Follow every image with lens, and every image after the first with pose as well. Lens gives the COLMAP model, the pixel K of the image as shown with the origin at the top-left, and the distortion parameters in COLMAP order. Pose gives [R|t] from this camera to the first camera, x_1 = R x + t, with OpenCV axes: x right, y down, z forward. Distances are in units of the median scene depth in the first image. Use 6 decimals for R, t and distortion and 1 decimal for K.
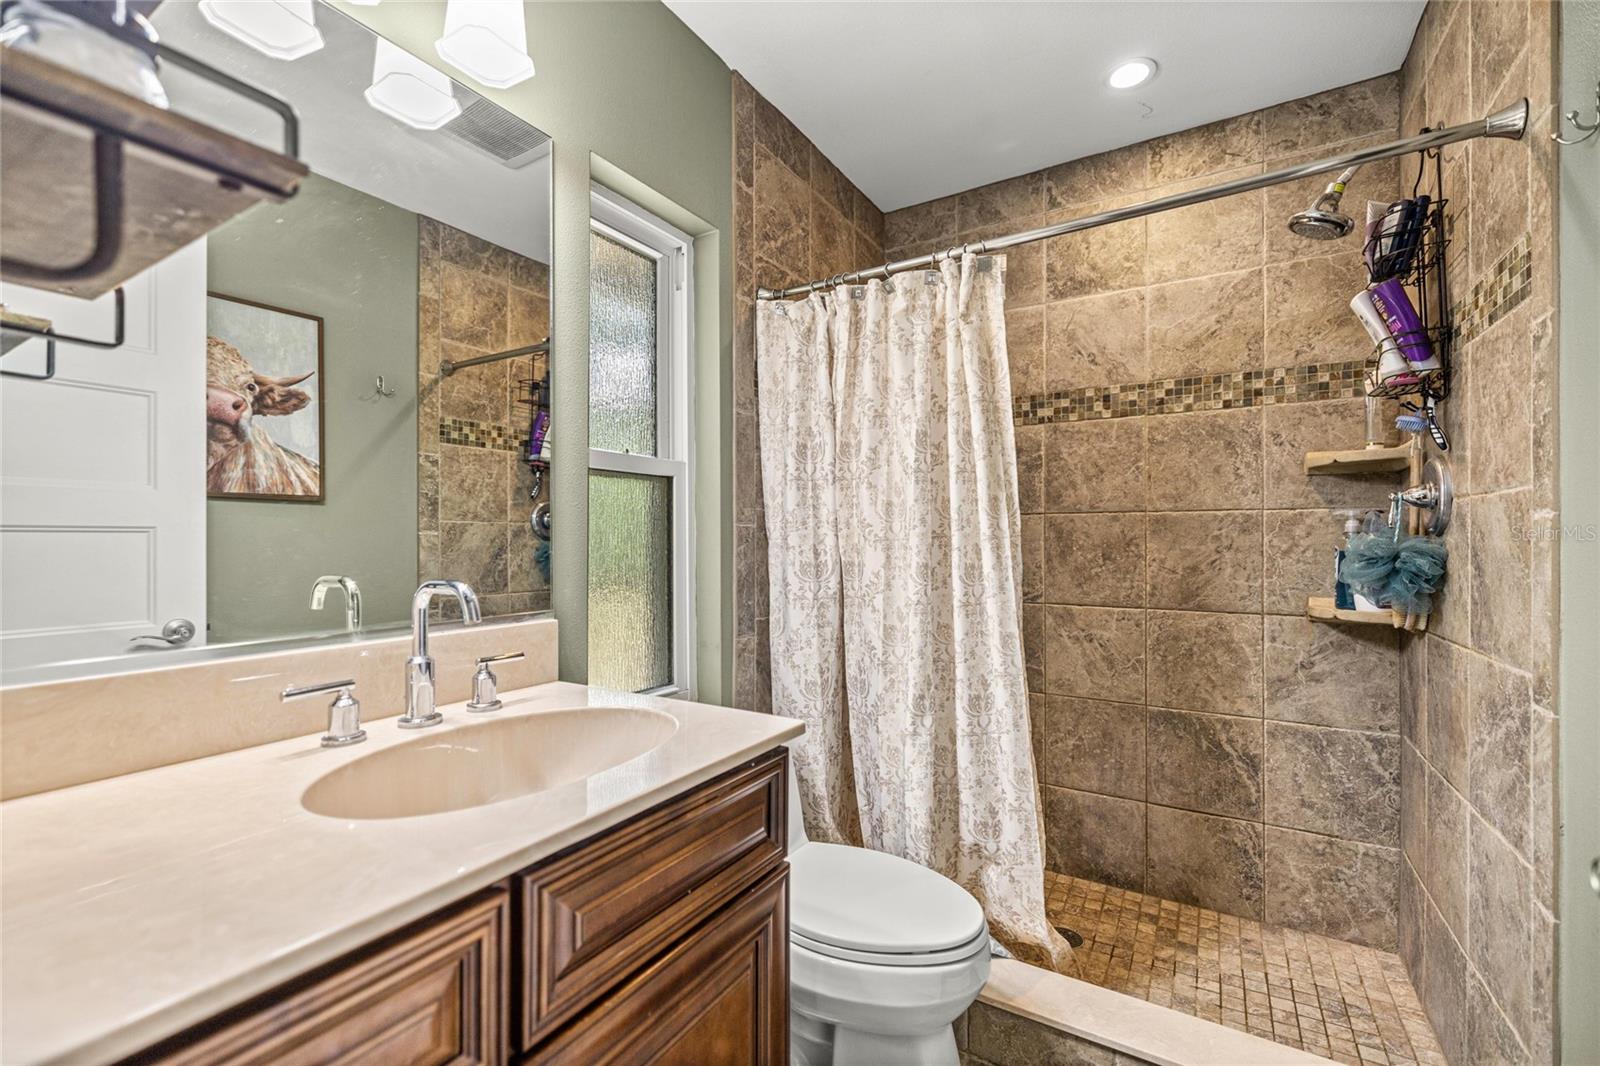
lens RADIAL K [[679.1, 0, 799.3], [0, 679.1, 532.5], [0, 0, 1]] dist [-0.000020, 0.001048]
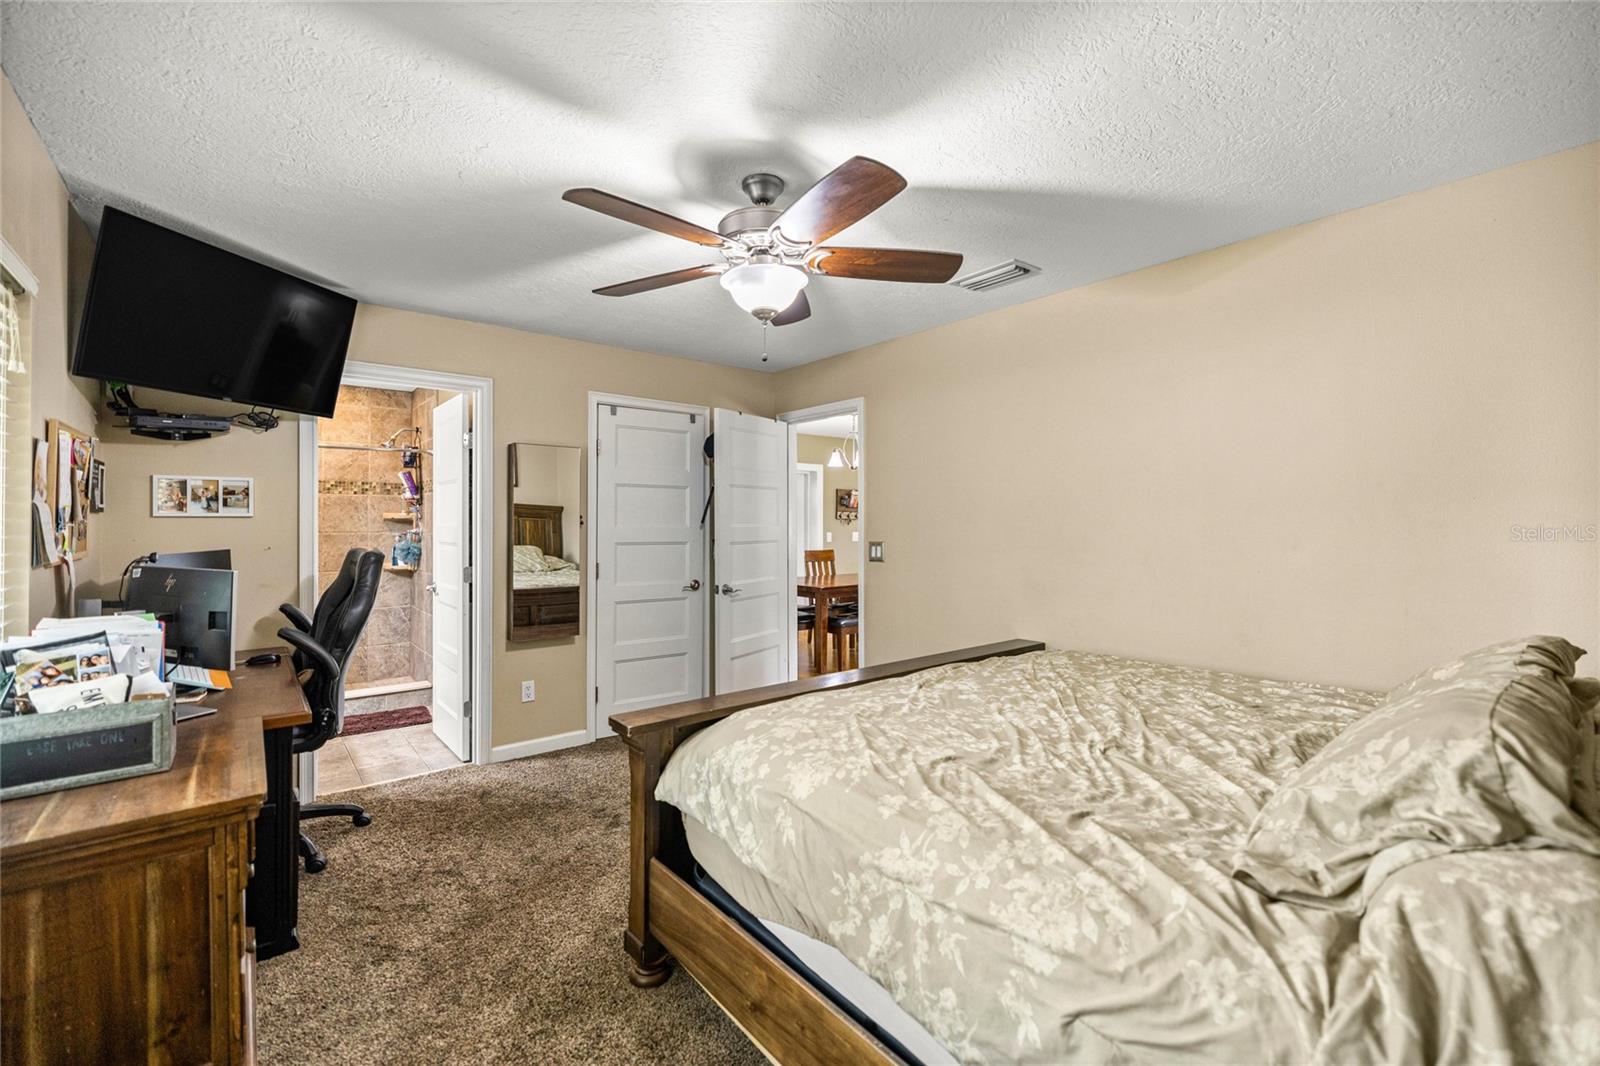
lens RADIAL K [[679.1, 0, 802.9], [0, 679.1, 521.6], [0, 0, 1]] dist [-0.000020, 0.001048]
pose [[0.326148, -0.000232, 0.945319, -1.456743], [-0.007487, 0.999968, 0.002828, -0.105094], [-0.945289, -0.008000, 0.326135, -1.694294]]
